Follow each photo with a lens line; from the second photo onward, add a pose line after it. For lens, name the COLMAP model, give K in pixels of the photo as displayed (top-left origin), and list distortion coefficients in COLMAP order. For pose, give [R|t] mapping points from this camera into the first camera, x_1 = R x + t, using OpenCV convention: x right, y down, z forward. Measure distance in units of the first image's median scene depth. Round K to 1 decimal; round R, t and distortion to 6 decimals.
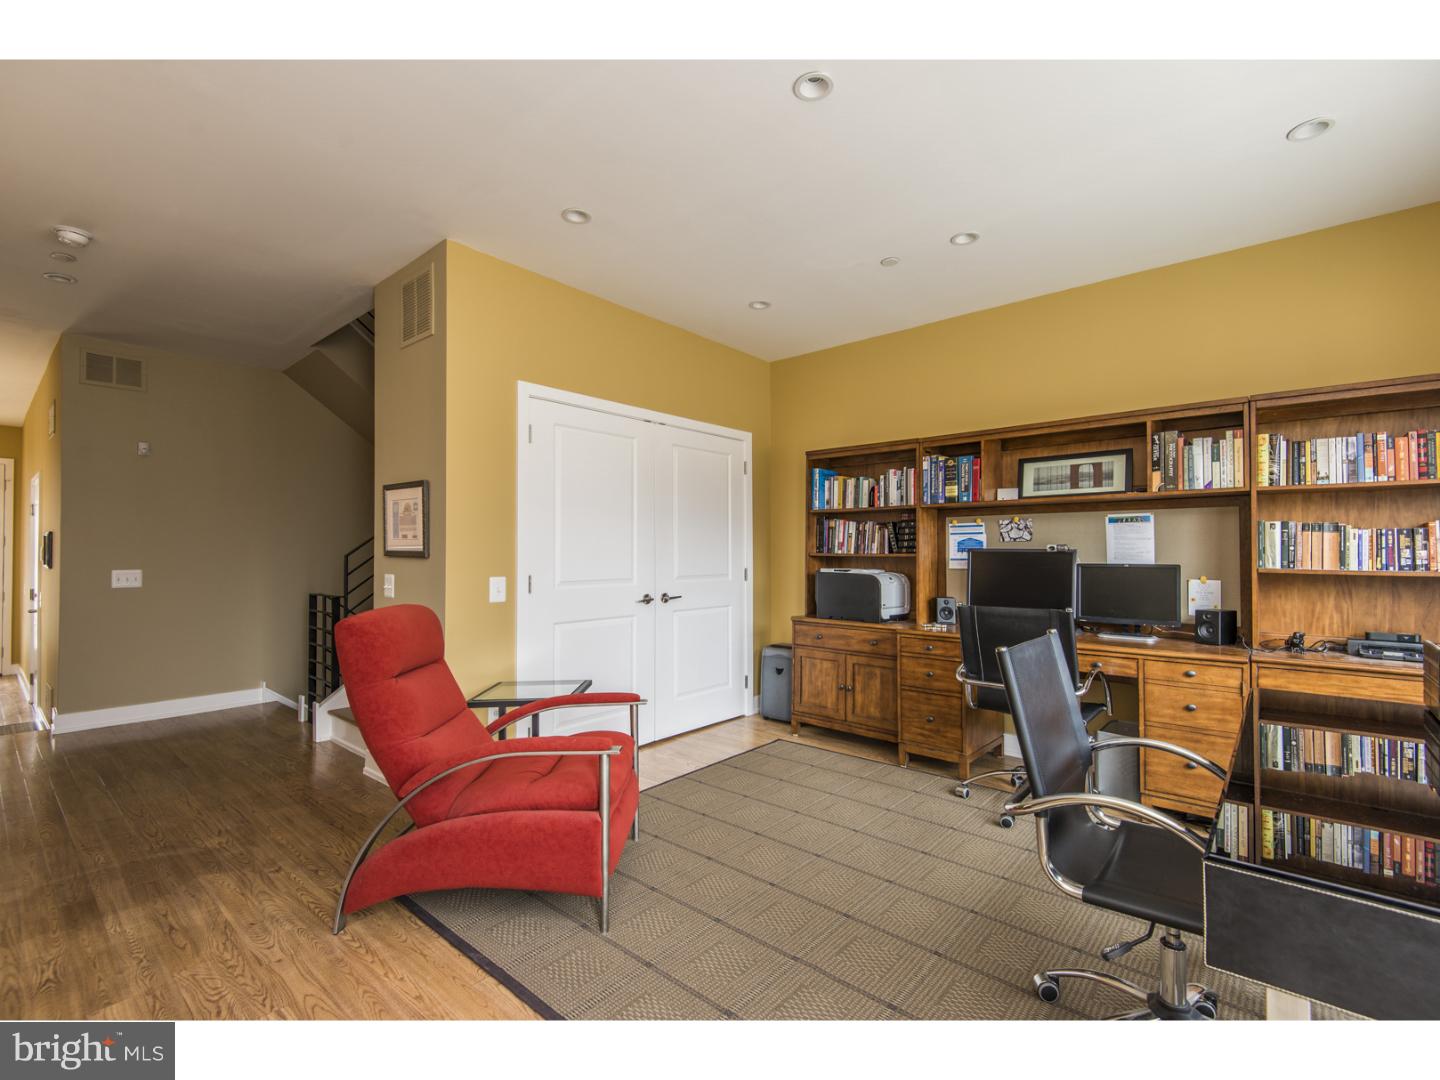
lens RADIAL K [[661.6, 0, 717.5], [0, 661.6, 539.1], [0, 0, 1]] dist [0.004793, -0.004921]
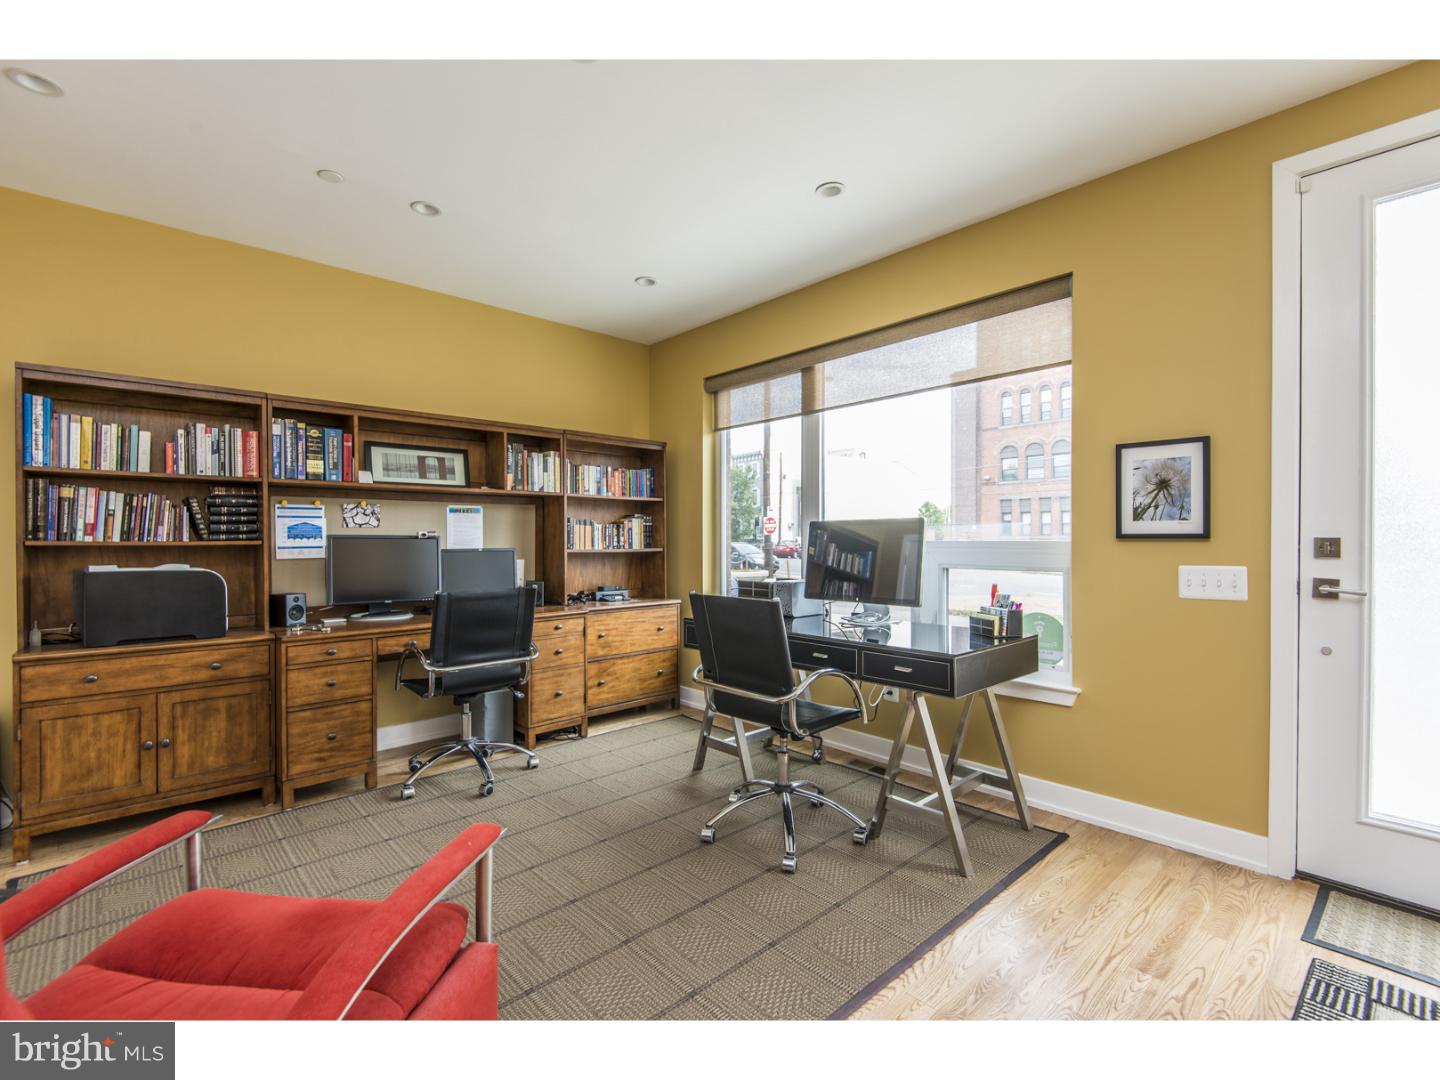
lens RADIAL K [[661.6, 0, 718.0], [0, 661.6, 543.8], [0, 0, 1]] dist [0.004793, -0.004921]
pose [[0.070119, -0.008220, 0.997505, -0.444807], [-0.016643, 0.999817, 0.009409, 0.009069], [-0.997400, -0.017261, 0.069969, 0.414459]]
